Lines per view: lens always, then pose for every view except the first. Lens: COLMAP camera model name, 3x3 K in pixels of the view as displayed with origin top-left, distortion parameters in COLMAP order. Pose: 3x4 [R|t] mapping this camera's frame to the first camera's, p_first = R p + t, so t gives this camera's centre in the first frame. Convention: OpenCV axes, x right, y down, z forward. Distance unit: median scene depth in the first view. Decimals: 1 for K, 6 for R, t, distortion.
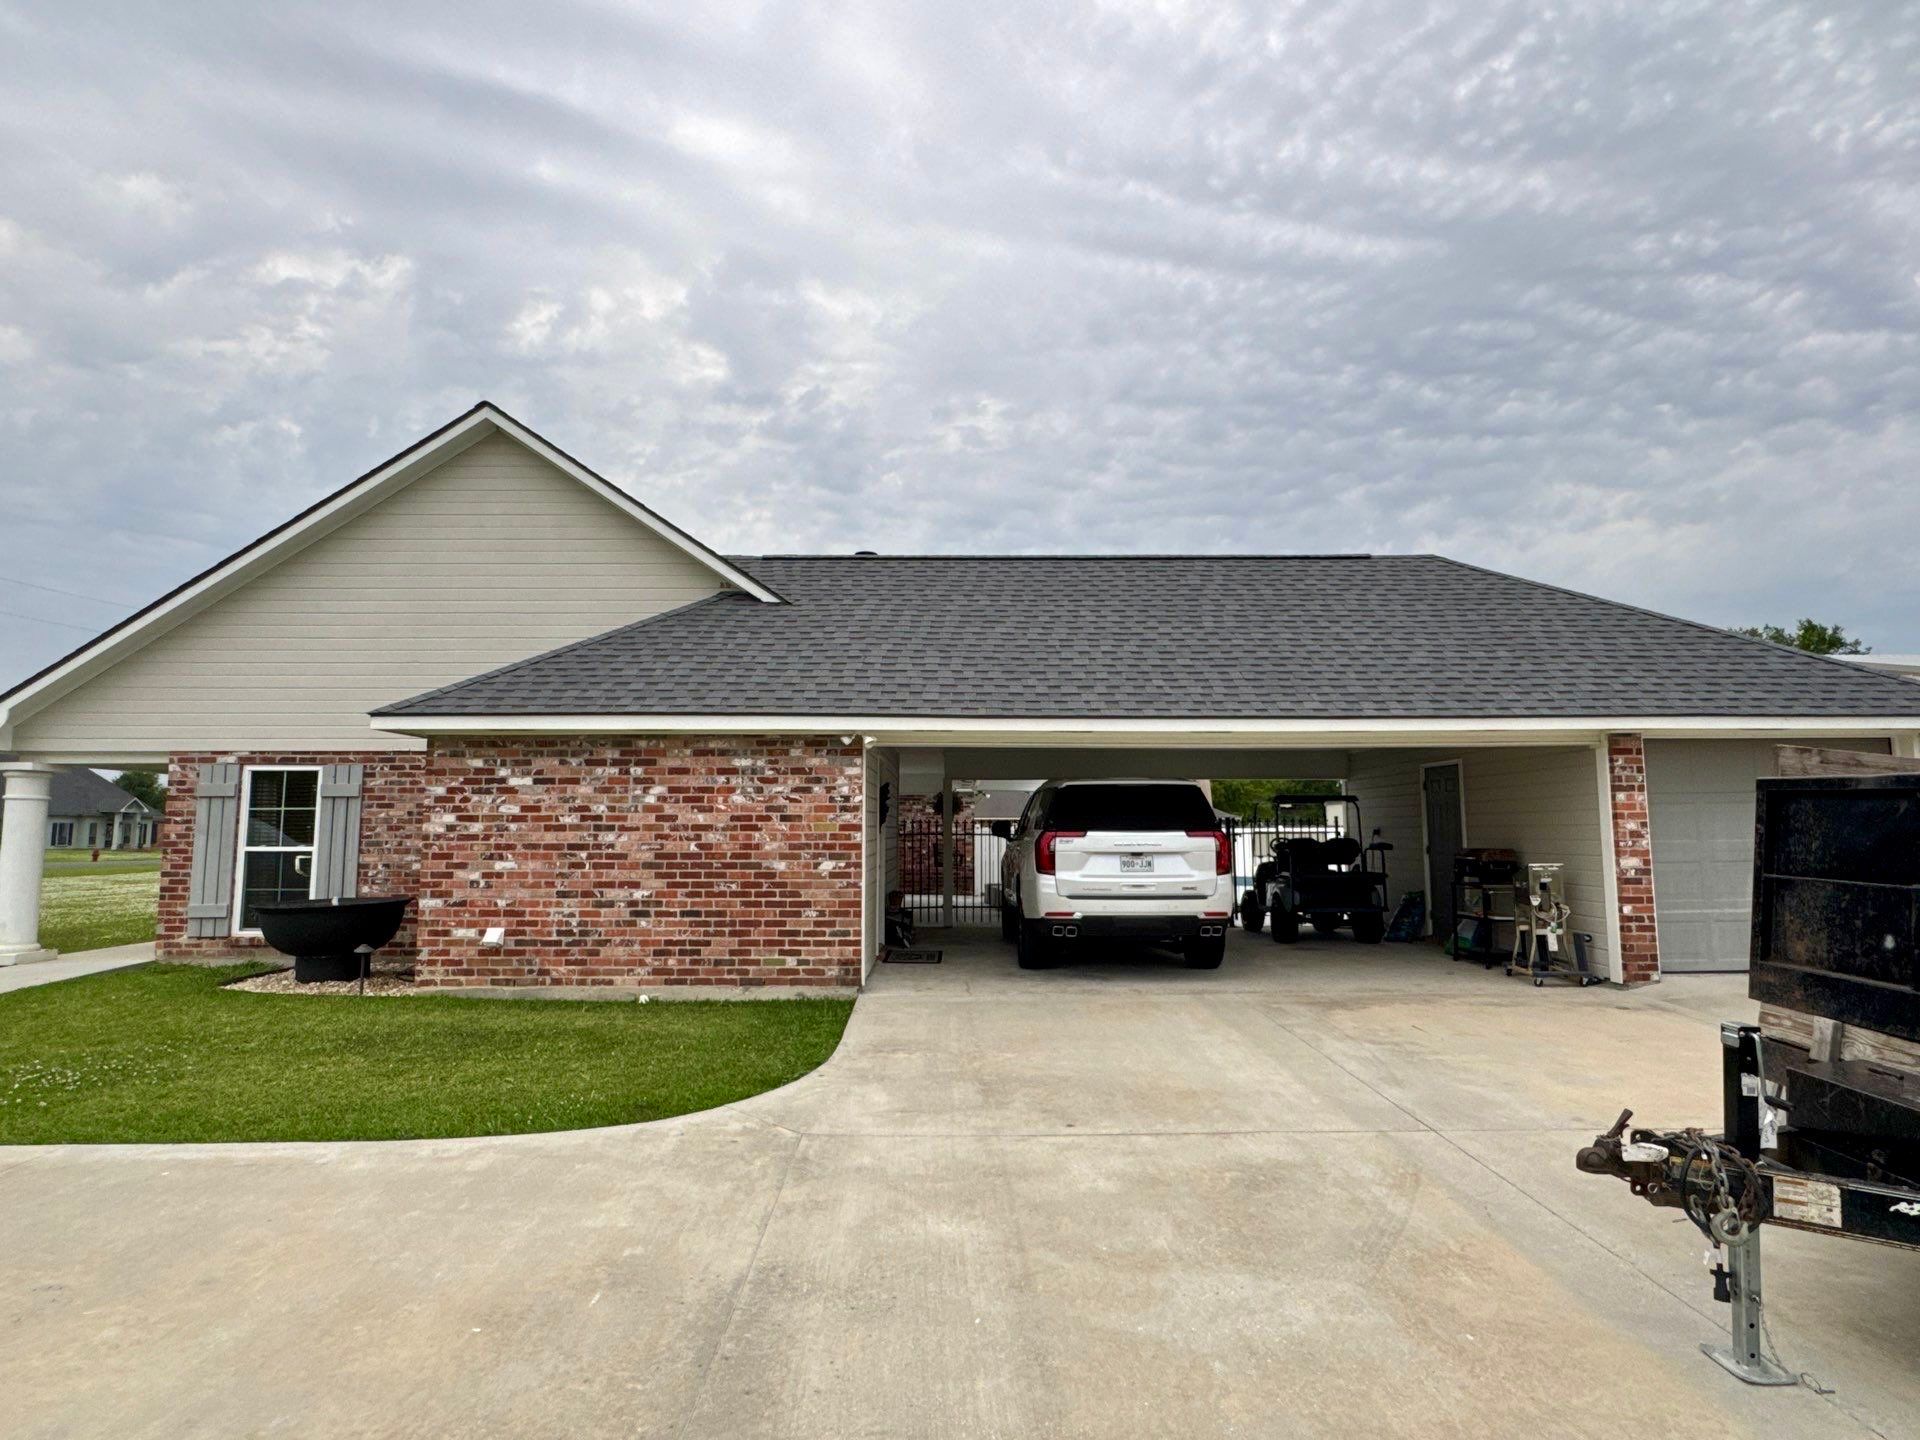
lens RADIAL K [[1062.1, 0, 960.0], [0, 1062.1, 720.0], [0, 0, 1]] dist [-0.001736, -0.001538]
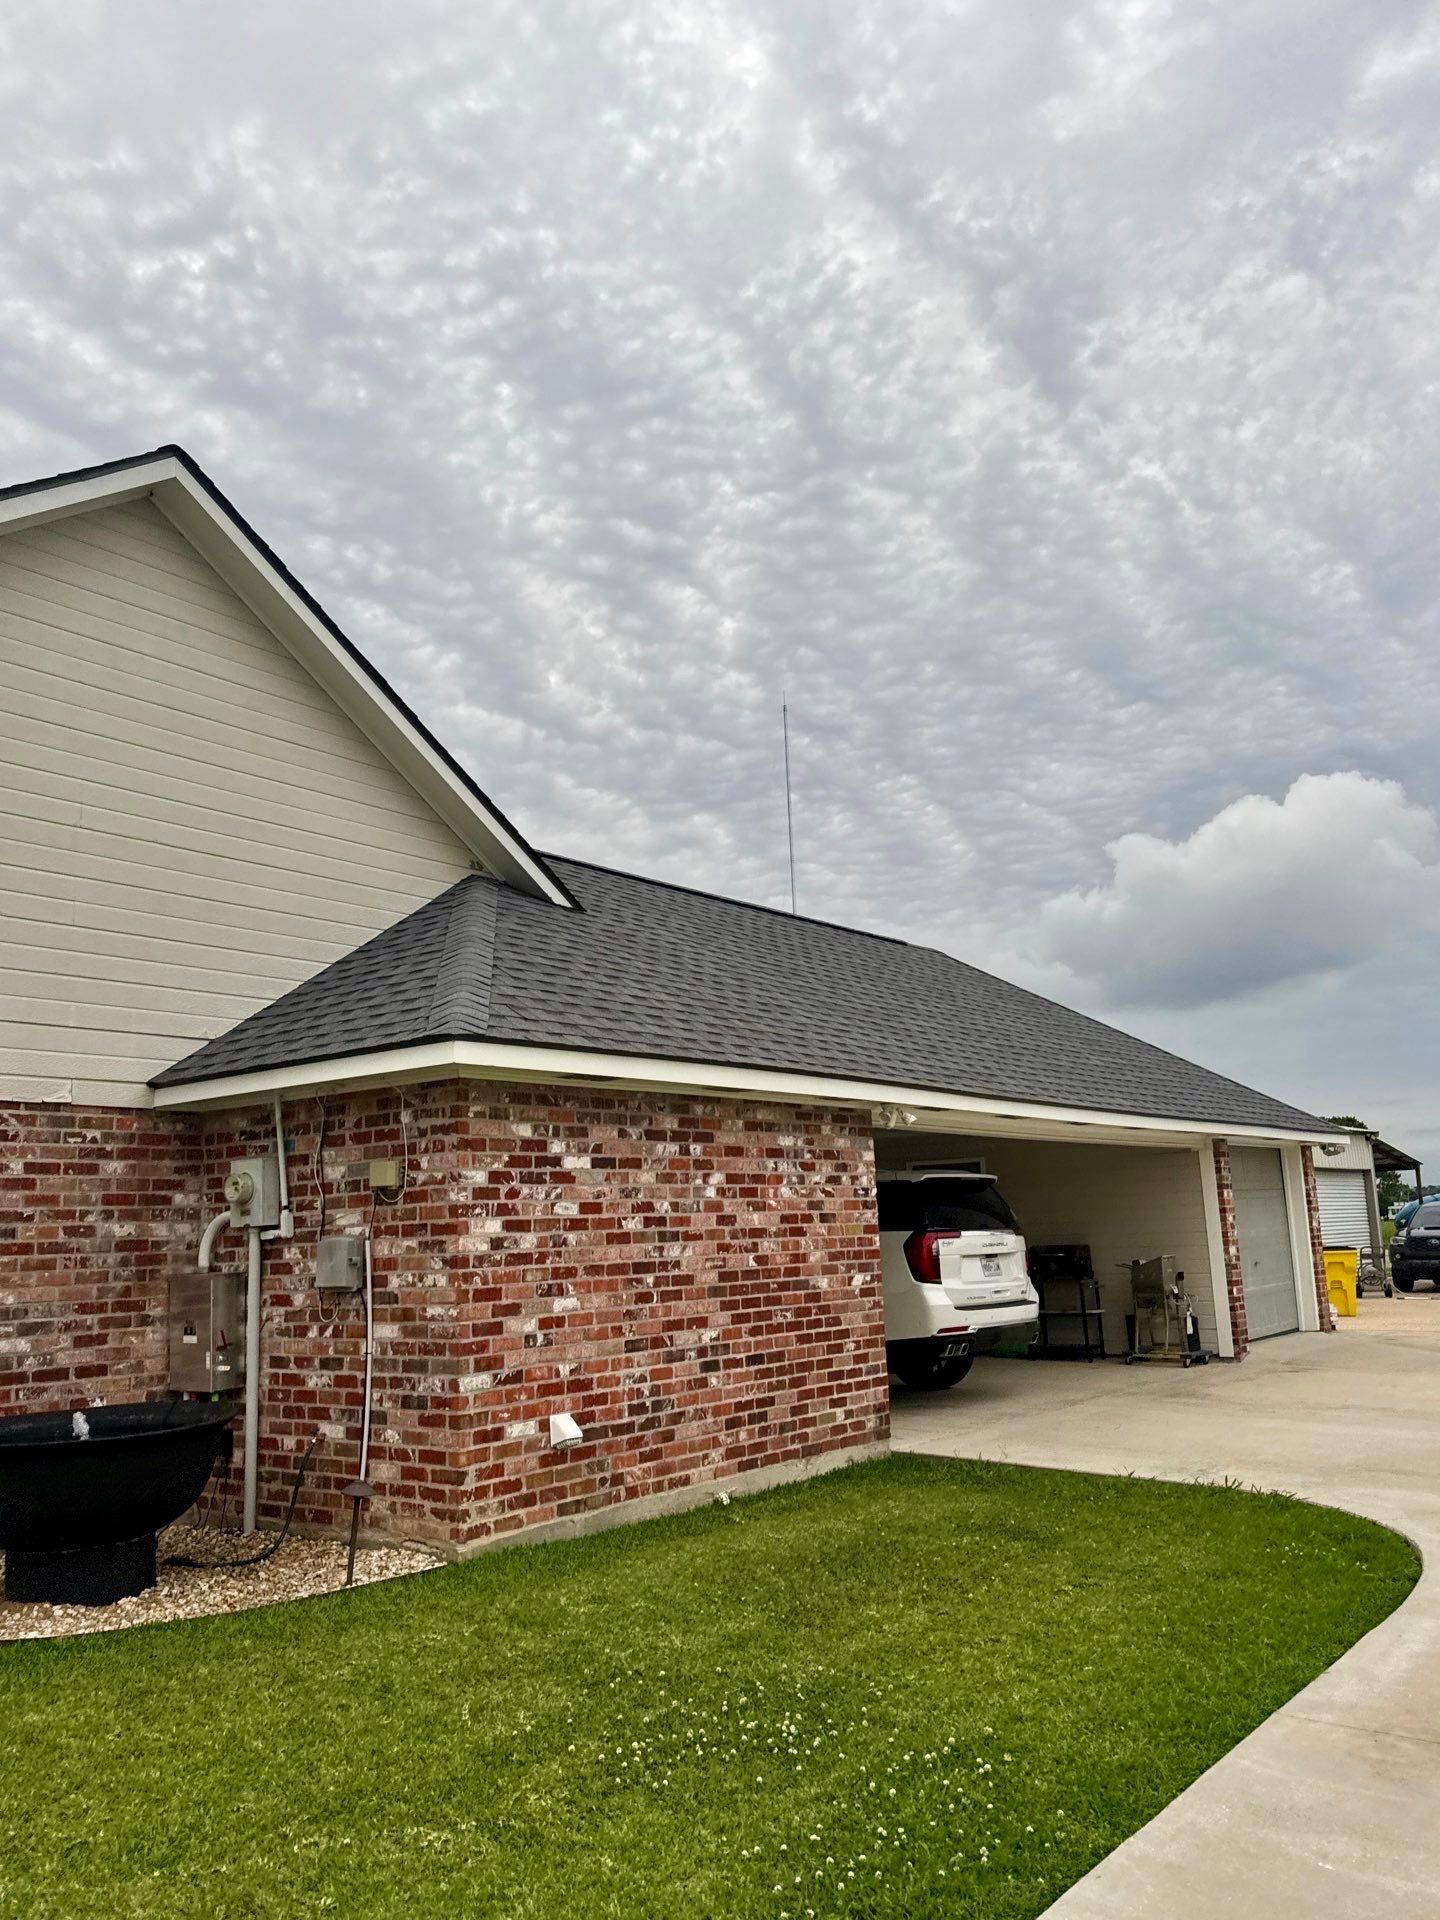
lens RADIAL K [[1481.4, 0, 720.0], [0, 1481.4, 960.0], [0, 0, 1]] dist [0.154713, -0.226476]
pose [[0.618084, 0.121901, 0.776603, -1.050836], [-0.049338, 0.991972, -0.116439, 0.037738], [-0.784562, 0.033654, 0.619137, 0.399635]]
